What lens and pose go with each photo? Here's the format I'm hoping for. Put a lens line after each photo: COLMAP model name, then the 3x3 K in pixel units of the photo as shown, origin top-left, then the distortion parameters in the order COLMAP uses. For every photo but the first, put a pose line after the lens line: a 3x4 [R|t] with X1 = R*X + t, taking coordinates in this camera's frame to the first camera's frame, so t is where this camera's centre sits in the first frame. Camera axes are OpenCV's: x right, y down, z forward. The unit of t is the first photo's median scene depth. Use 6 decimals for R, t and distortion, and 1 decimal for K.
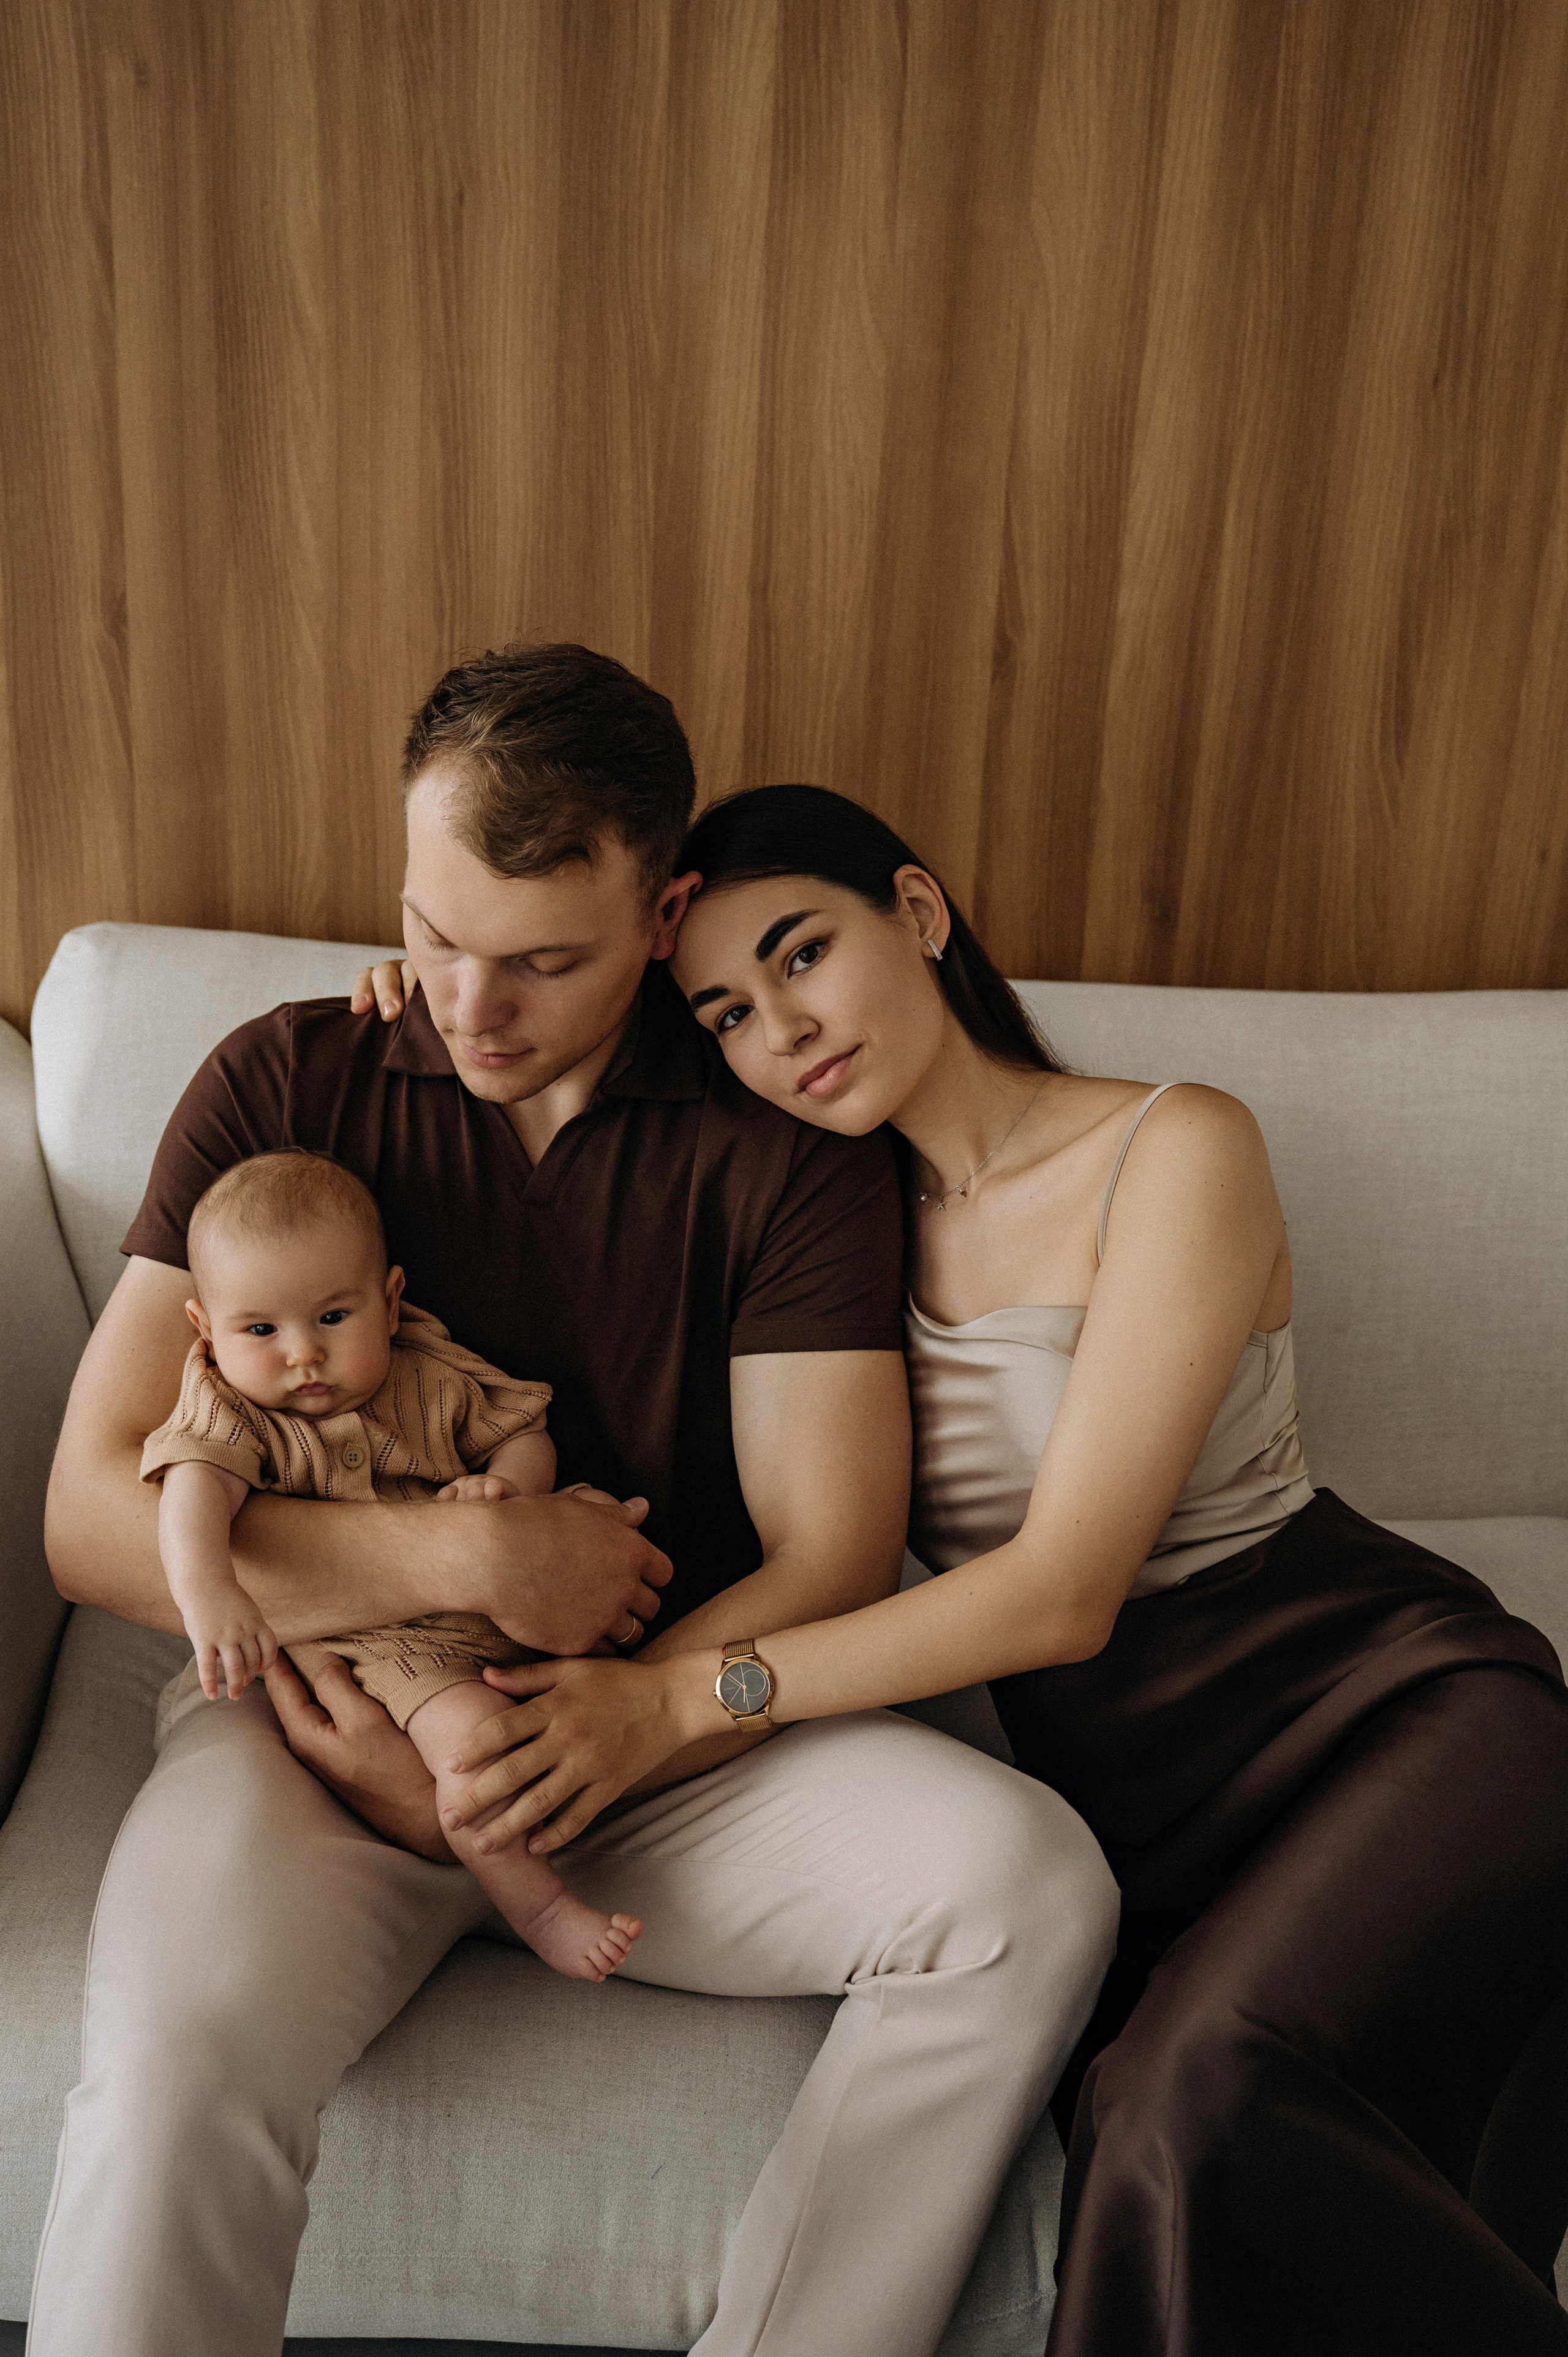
lens RADIAL K [[2667.2, 0, 795.9], [0, 2667.2, 1257.9], [0, 0, 1]] dist [-0.000191, 0.000000]
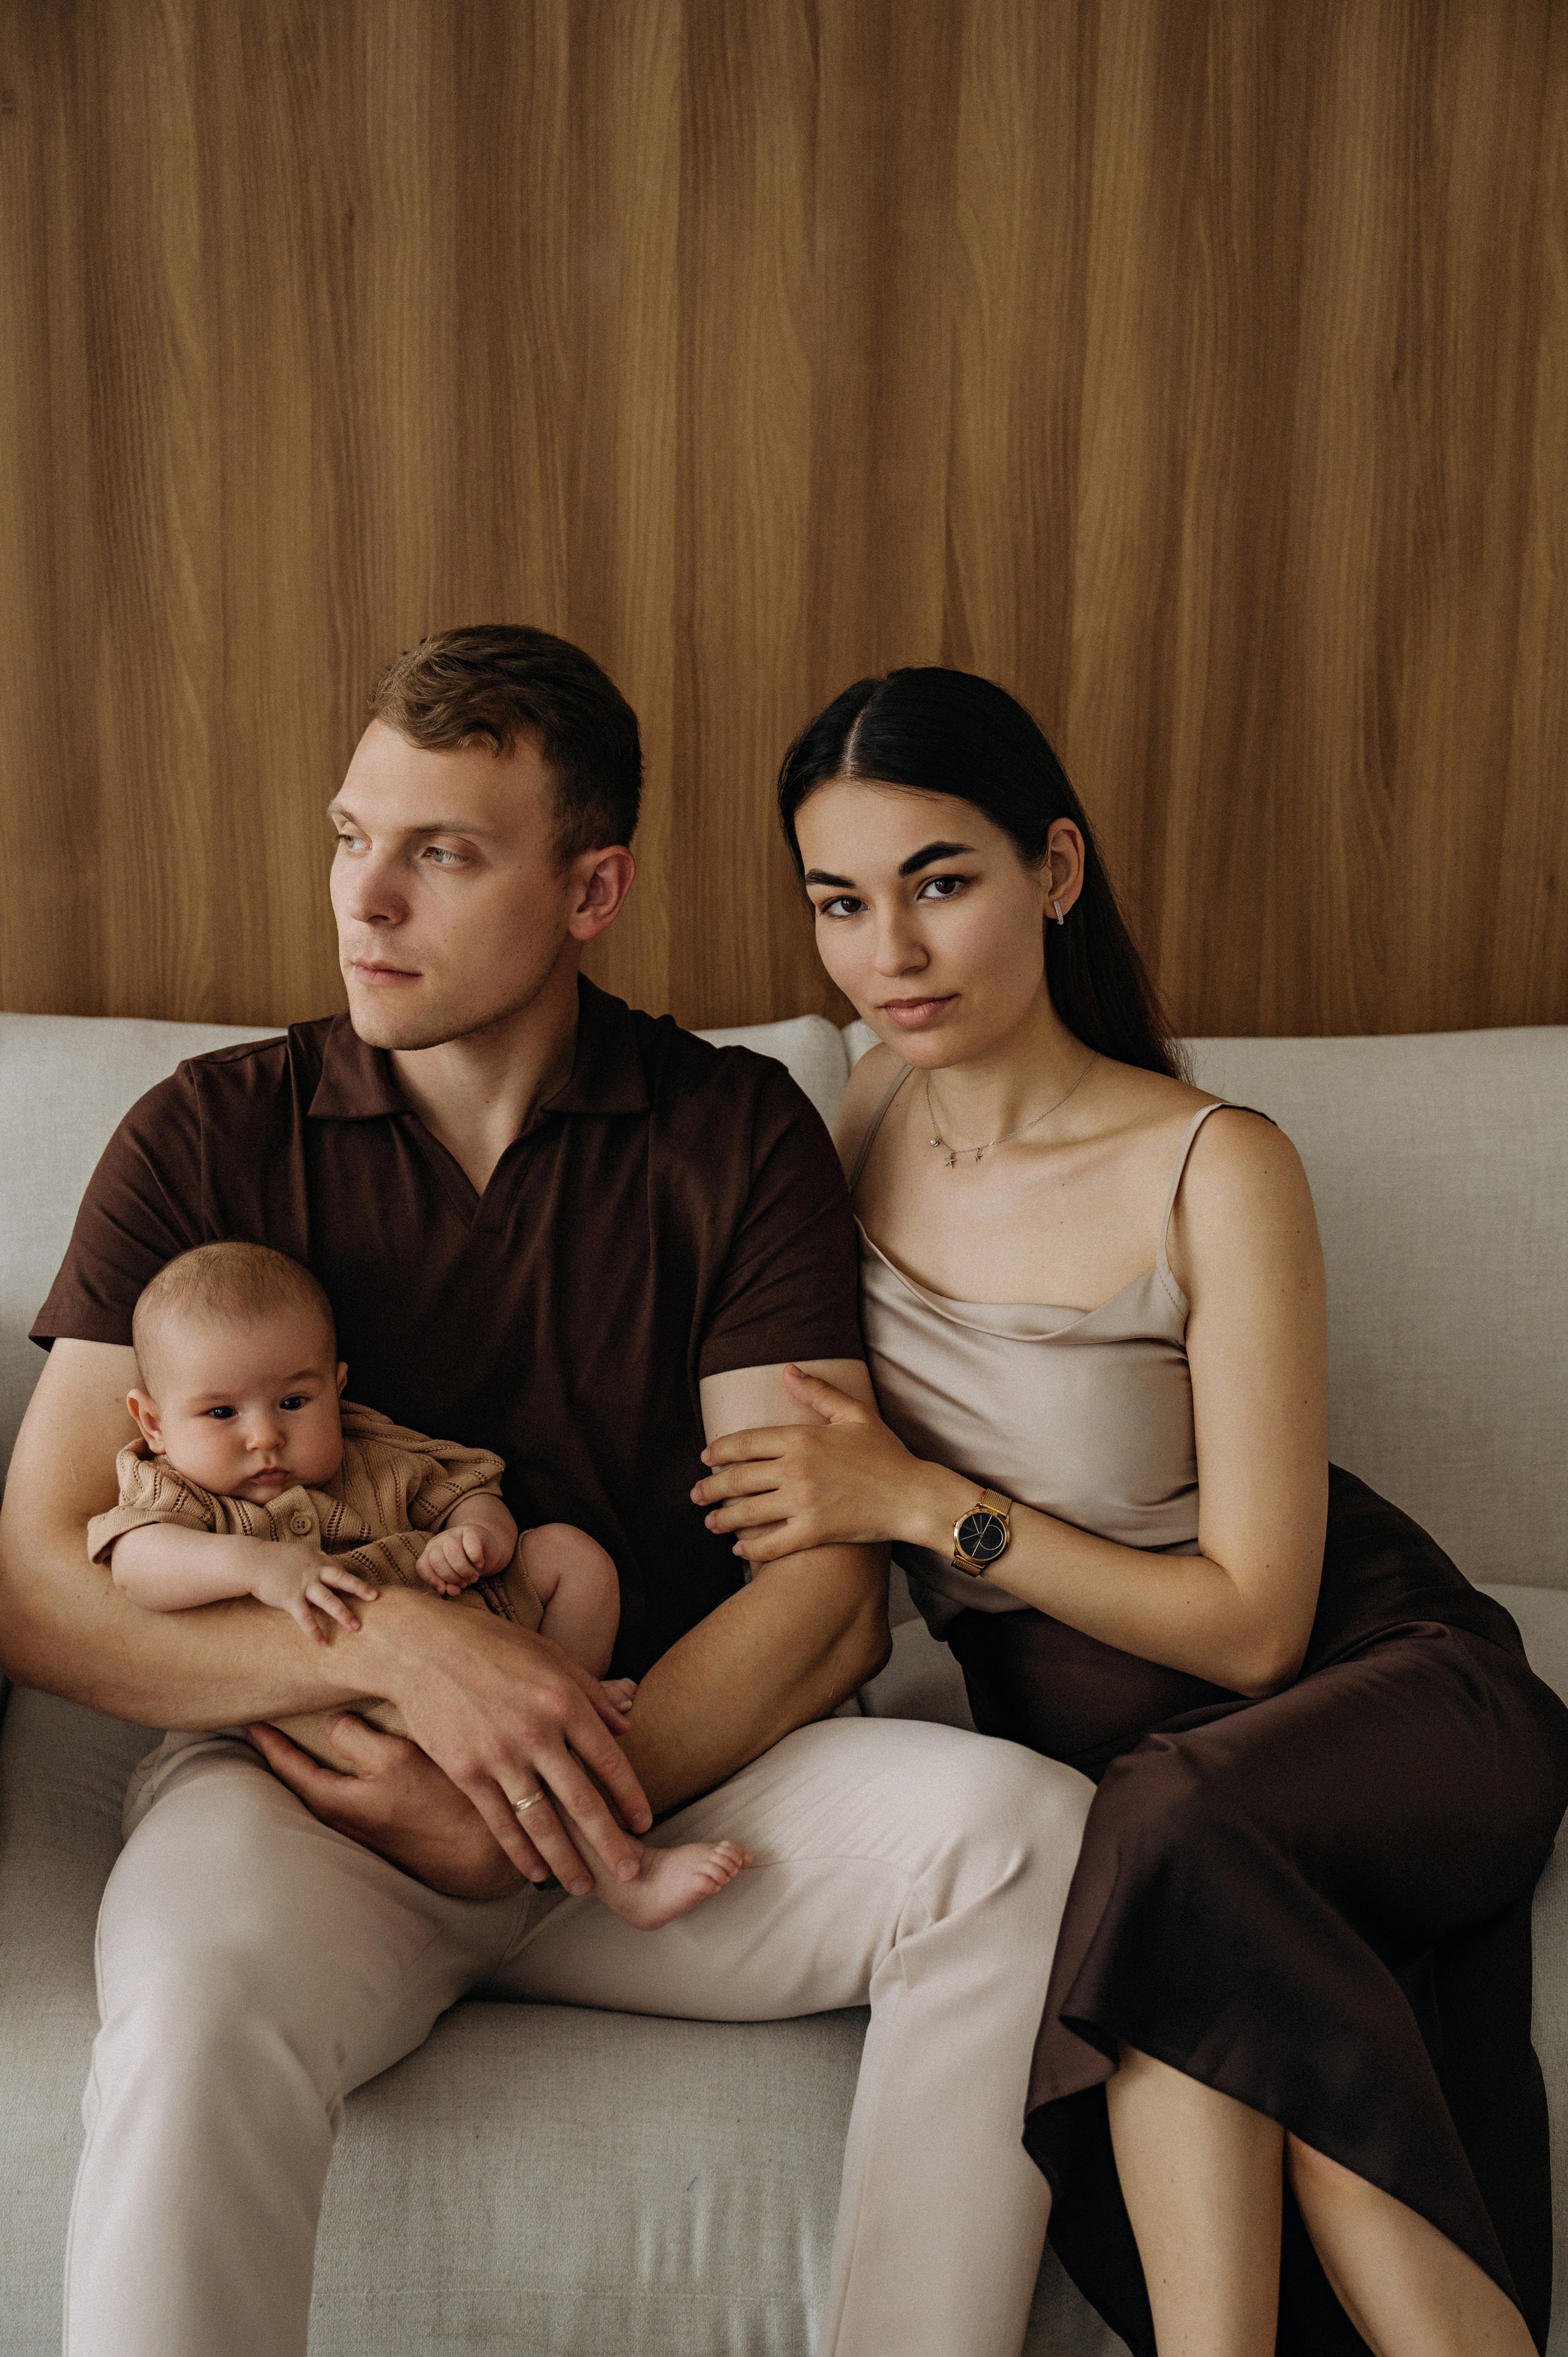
lens RADIAL K [[3638.0, 0, 895.2], [0, 3638.0, 1356.8], [0, 0, 1]] dist [-0.002197, 0.000000]
pose [[0.997236, -0.048257, 0.056488, -0.025159], [0.052125, 0.996244, -0.069142, 0.095772], [-0.052939, 0.071896, 0.996006, -0.245650]]
